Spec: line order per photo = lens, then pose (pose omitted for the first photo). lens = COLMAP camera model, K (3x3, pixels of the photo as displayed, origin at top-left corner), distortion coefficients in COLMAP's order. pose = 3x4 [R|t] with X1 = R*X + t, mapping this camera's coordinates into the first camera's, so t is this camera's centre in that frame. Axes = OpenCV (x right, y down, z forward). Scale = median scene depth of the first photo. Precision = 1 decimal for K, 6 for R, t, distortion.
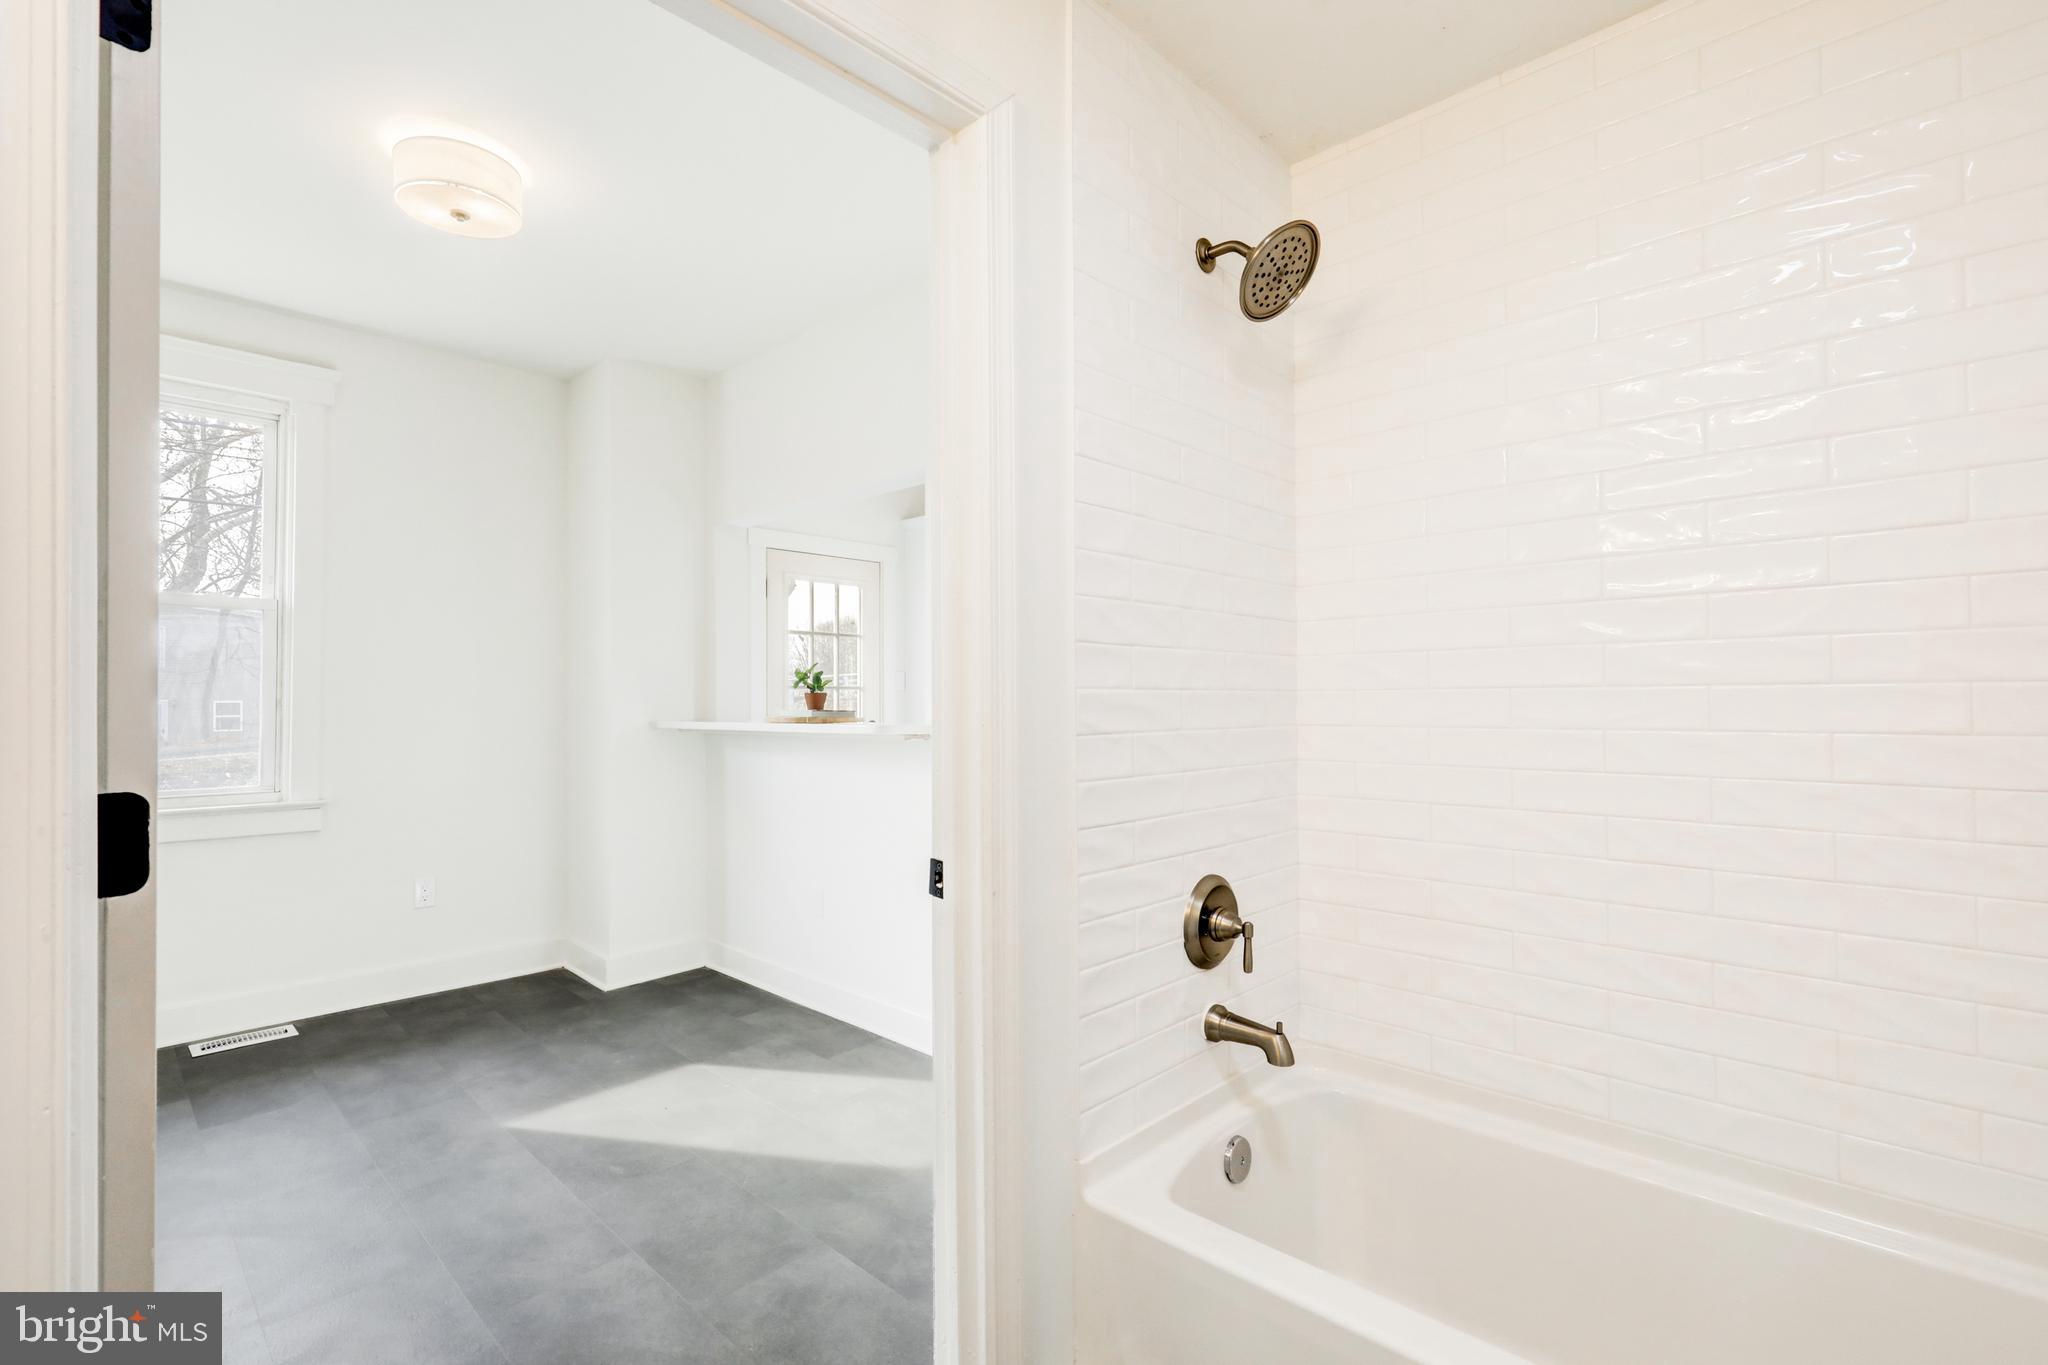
lens RADIAL K [[944.2, 0, 1041.9], [0, 944.2, 682.0], [0, 0, 1]] dist [0.003621, 0.000272]
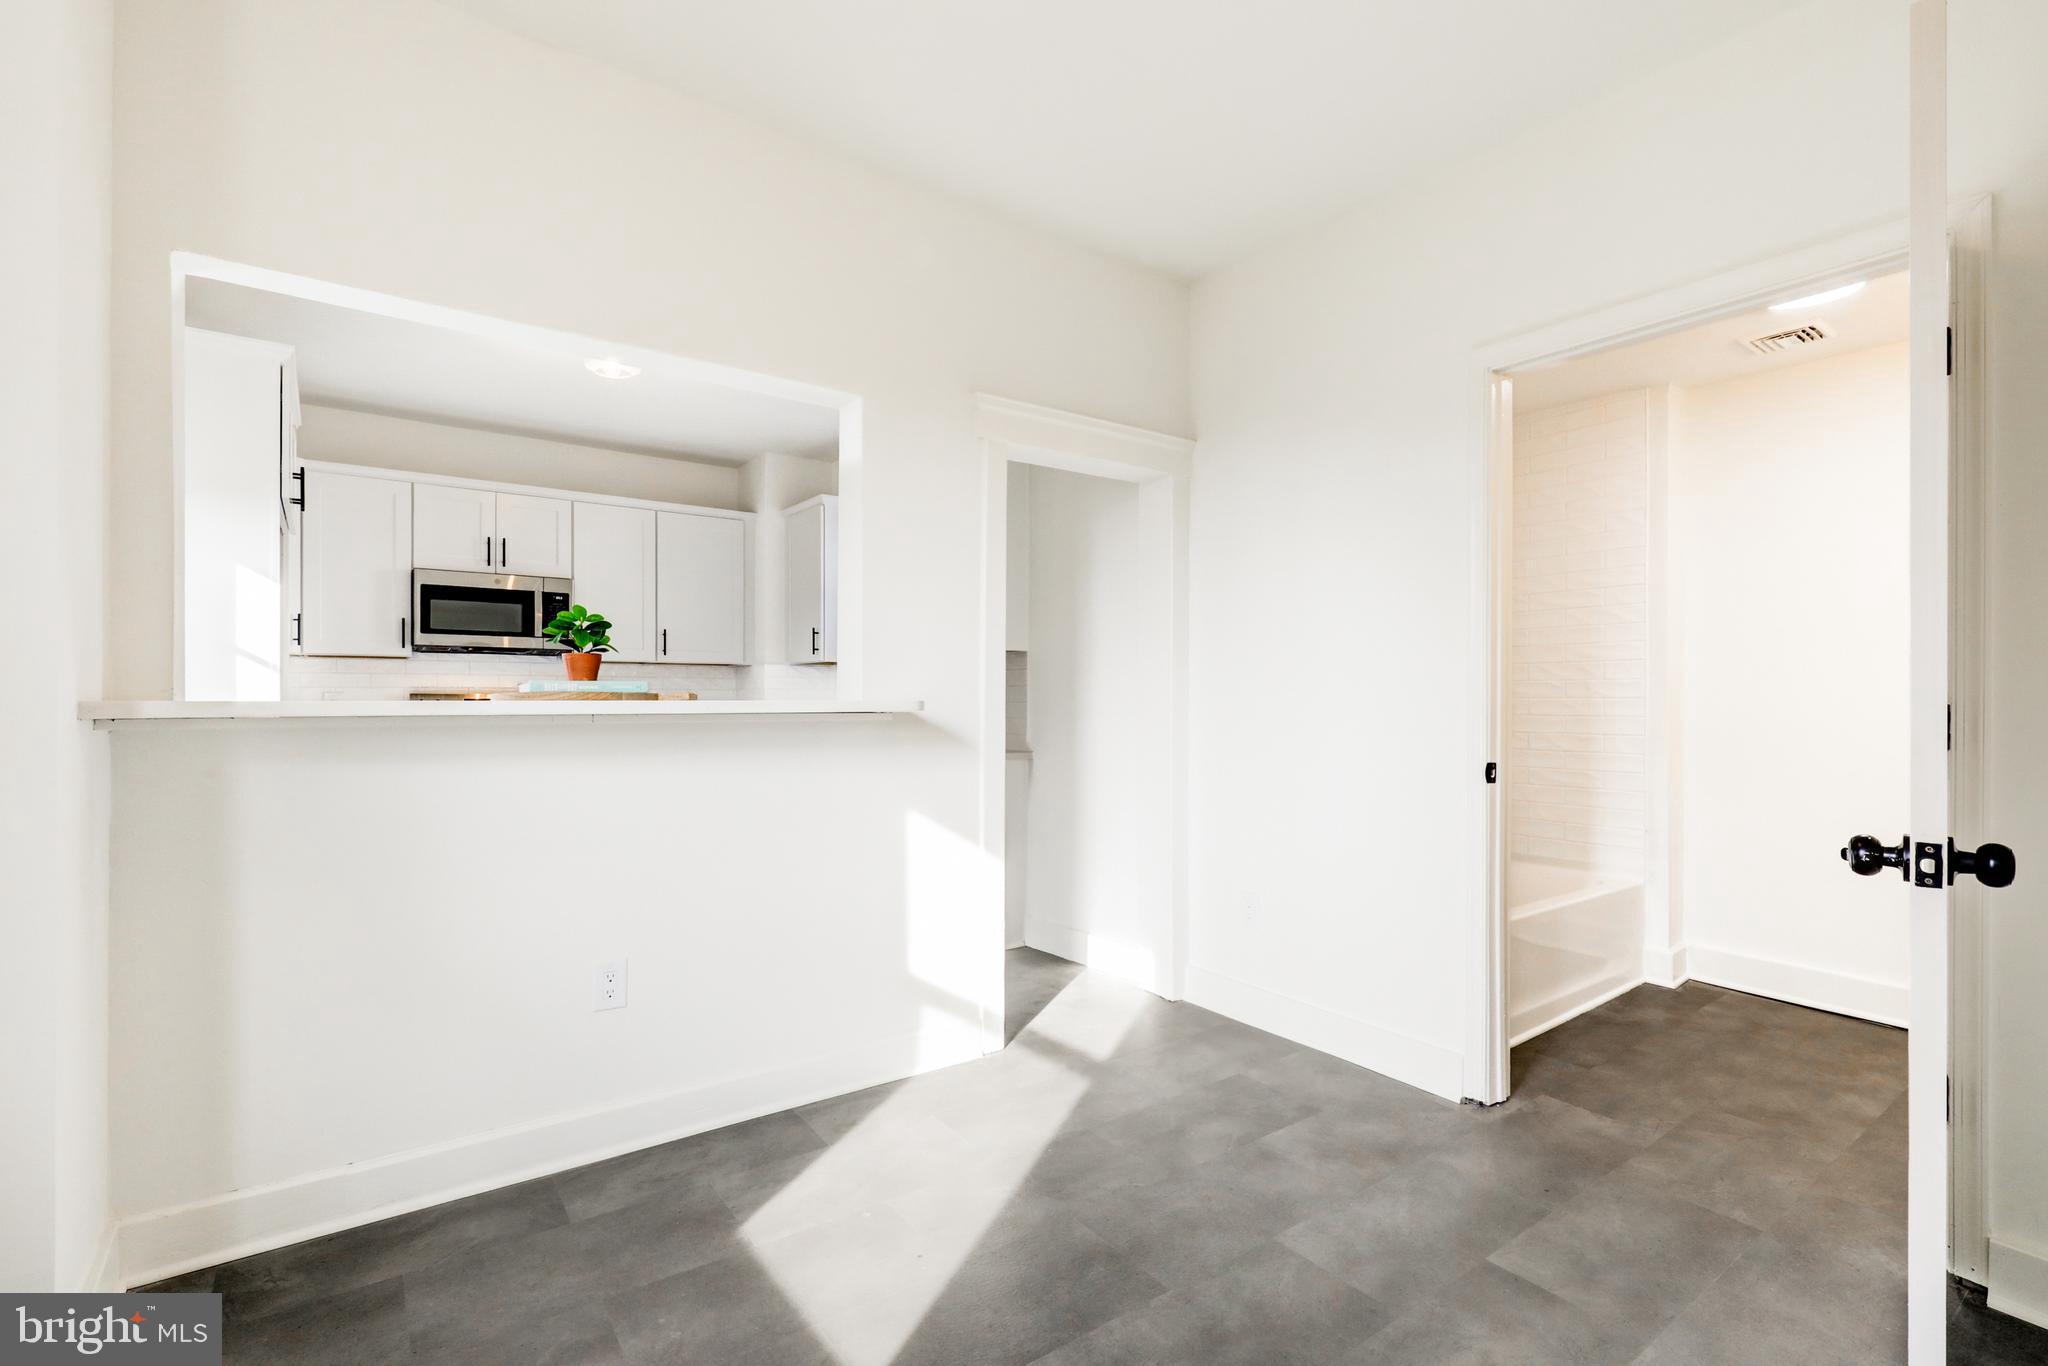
lens RADIAL K [[944.2, 0, 1022.9], [0, 944.2, 693.1], [0, 0, 1]] dist [0.003621, 0.000272]
pose [[0.169813, 0.013904, 0.985378, -0.821146], [-0.021072, 0.999723, -0.010475, 0.039007], [-0.985251, -0.018985, 0.170059, 0.631724]]
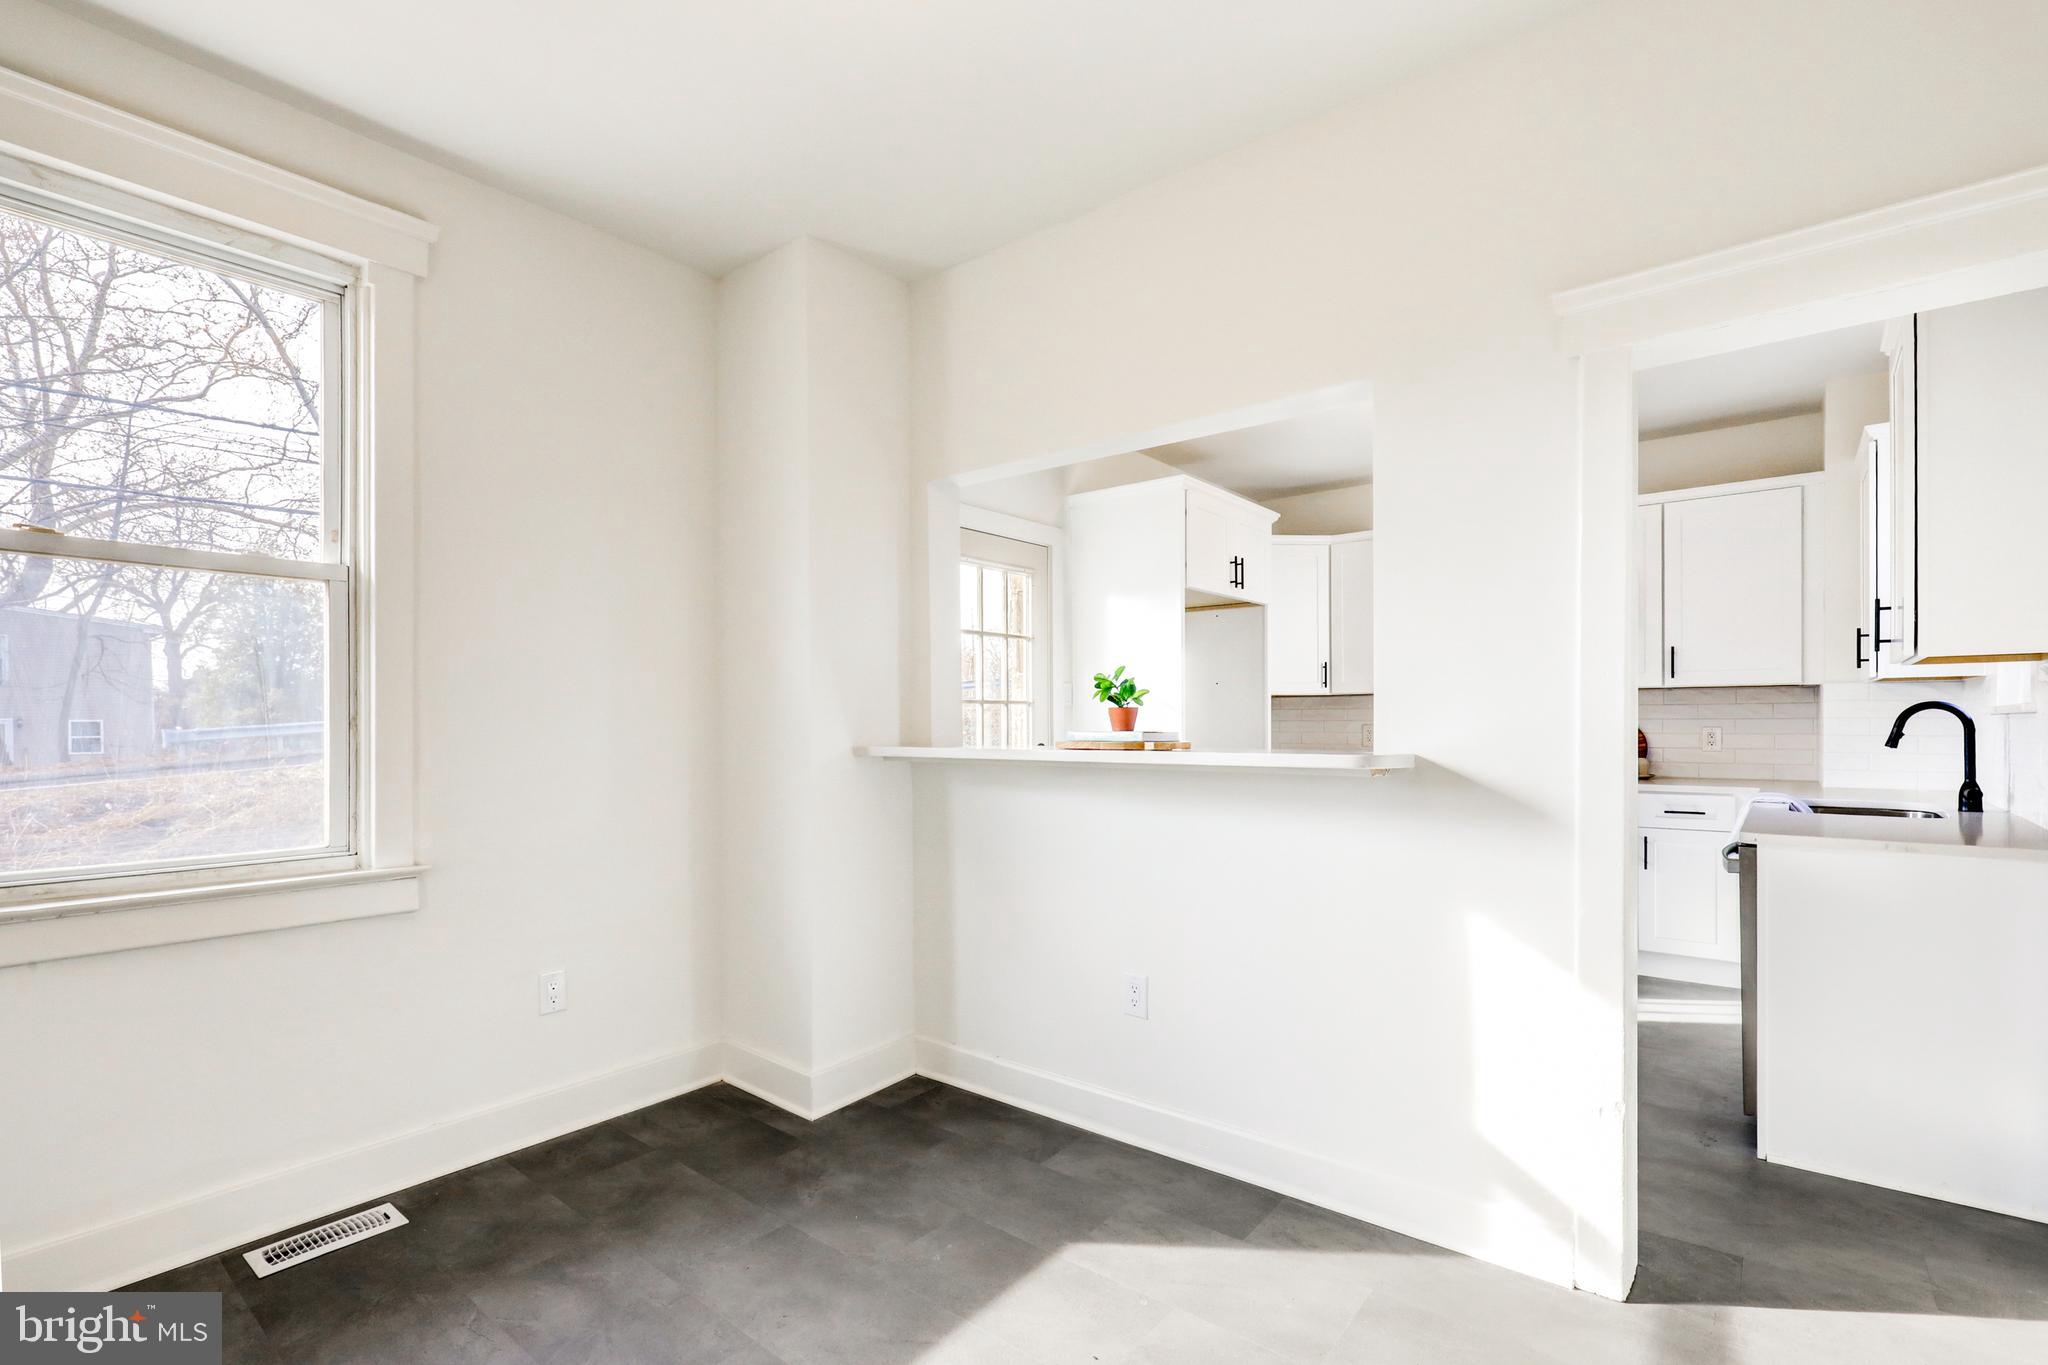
lens RADIAL K [[944.2, 0, 1023.8], [0, 944.2, 725.0], [0, 0, 1]] dist [0.003621, 0.000272]
pose [[0.996607, -0.000753, 0.082302, -0.385897], [-0.001345, 0.999676, 0.025437, 0.006501], [-0.082295, -0.025461, 0.996283, 0.294538]]
